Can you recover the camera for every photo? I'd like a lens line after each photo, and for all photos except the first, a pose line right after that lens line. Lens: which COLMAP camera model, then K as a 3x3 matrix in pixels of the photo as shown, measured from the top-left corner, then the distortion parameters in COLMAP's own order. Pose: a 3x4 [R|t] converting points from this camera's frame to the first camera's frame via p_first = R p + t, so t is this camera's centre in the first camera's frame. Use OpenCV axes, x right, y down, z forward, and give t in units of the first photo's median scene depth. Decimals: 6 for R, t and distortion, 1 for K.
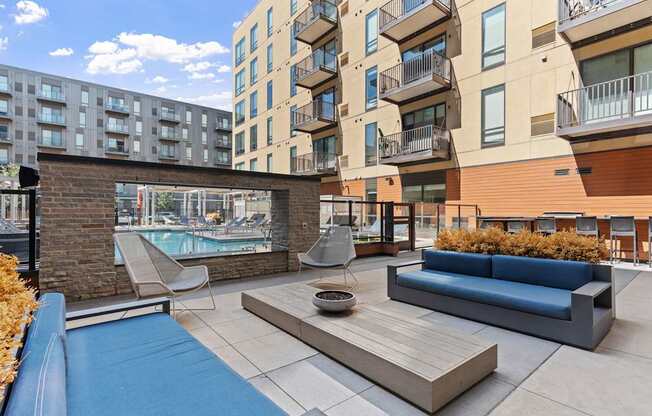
lens RADIAL K [[308.6, 0, 321.1], [0, 308.6, 212.8], [0, 0, 1]] dist [-0.009260, 0.002471]
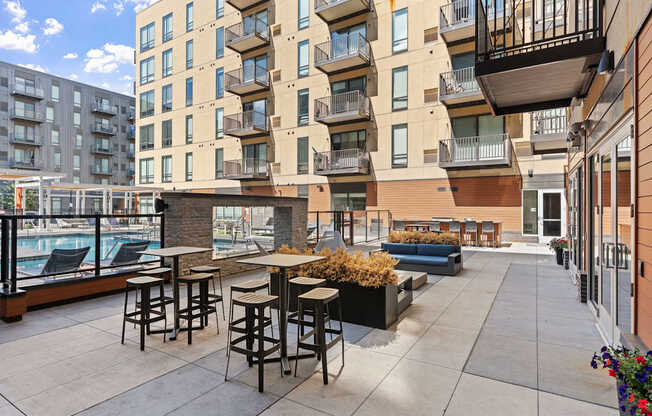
lens RADIAL K [[339.9, 0, 324.3], [0, 339.9, 205.0], [0, 0, 1]] dist [-0.000241, 0.000508]
pose [[0.943418, 0.000510, 0.331605, -0.203208], [0.002398, 0.999962, -0.008362, -0.028535], [-0.331597, 0.008684, 0.943381, -0.247920]]
